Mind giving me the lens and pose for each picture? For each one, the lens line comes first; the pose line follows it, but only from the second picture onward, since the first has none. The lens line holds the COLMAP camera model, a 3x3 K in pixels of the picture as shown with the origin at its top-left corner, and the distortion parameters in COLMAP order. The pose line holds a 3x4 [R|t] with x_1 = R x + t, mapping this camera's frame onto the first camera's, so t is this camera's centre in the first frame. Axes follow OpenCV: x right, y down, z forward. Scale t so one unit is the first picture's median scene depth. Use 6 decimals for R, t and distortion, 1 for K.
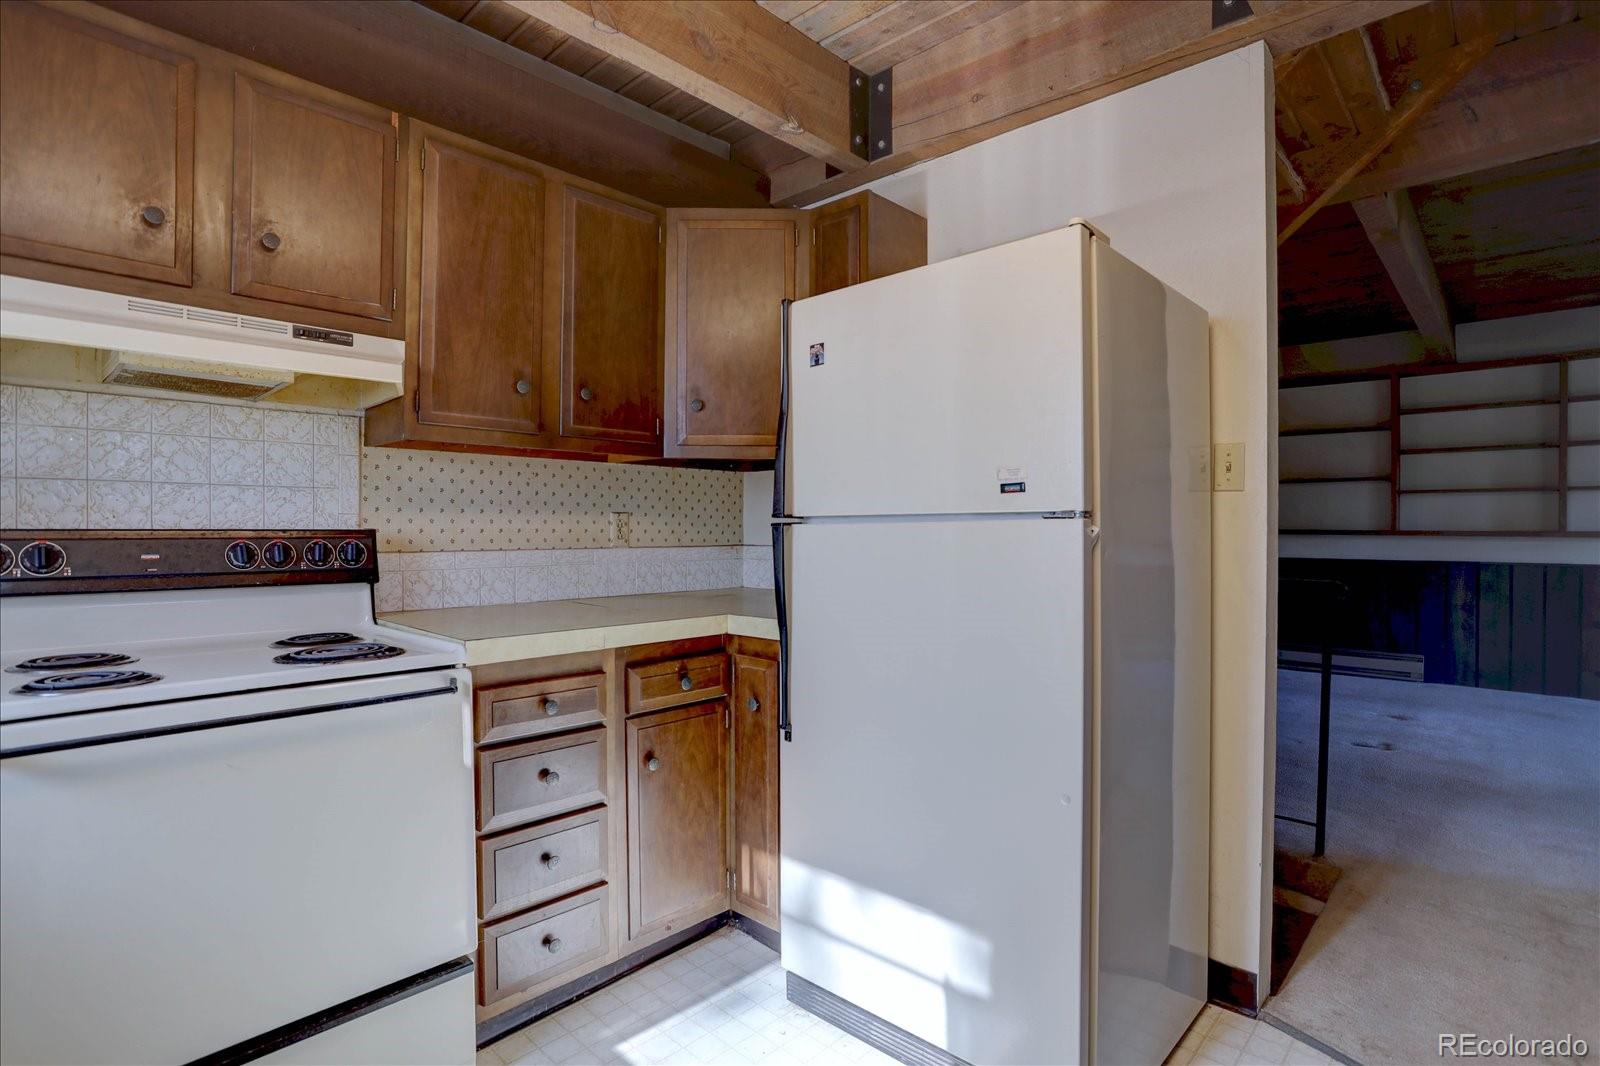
lens RADIAL K [[792.9, 0, 800.0], [0, 792.9, 533.0], [0, 0, 1]] dist [-0.055507, 0.018451]
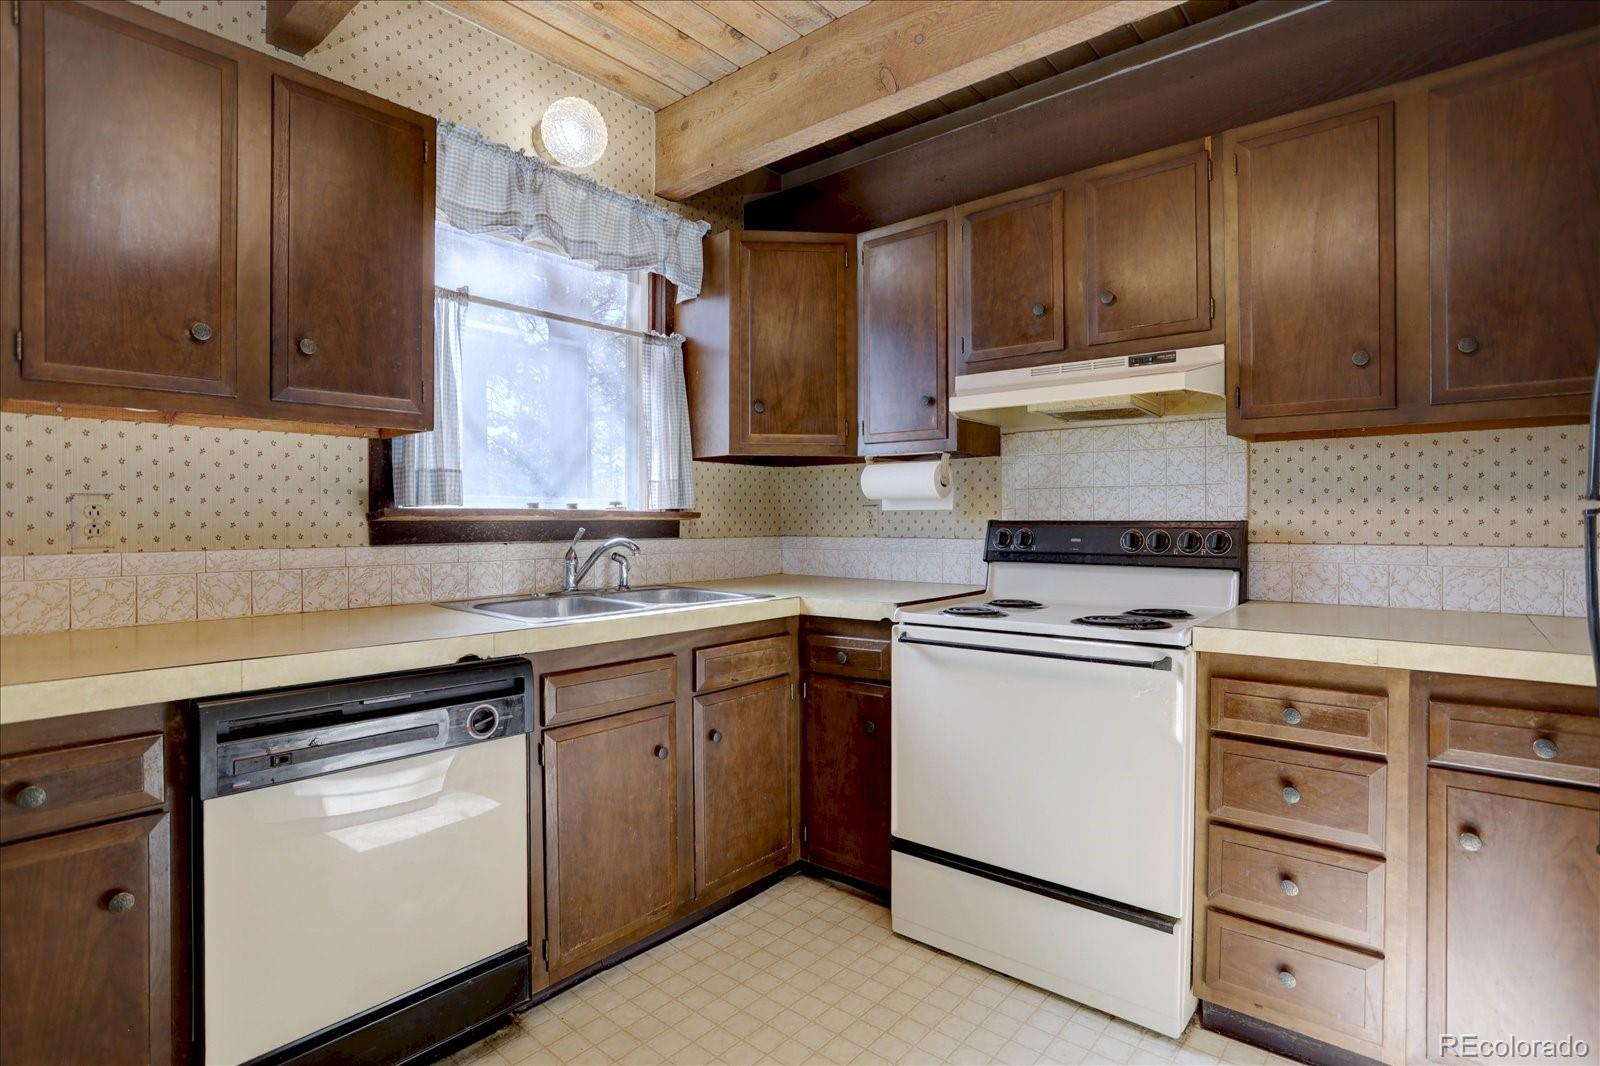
lens RADIAL K [[792.9, 0, 800.0], [0, 792.9, 533.0], [0, 0, 1]] dist [-0.055507, 0.018451]
pose [[0.049989, 0.014176, -0.998649, 0.496792], [-0.003983, 0.999894, 0.013994, -0.000431], [0.998742, 0.003278, 0.050040, 0.345462]]
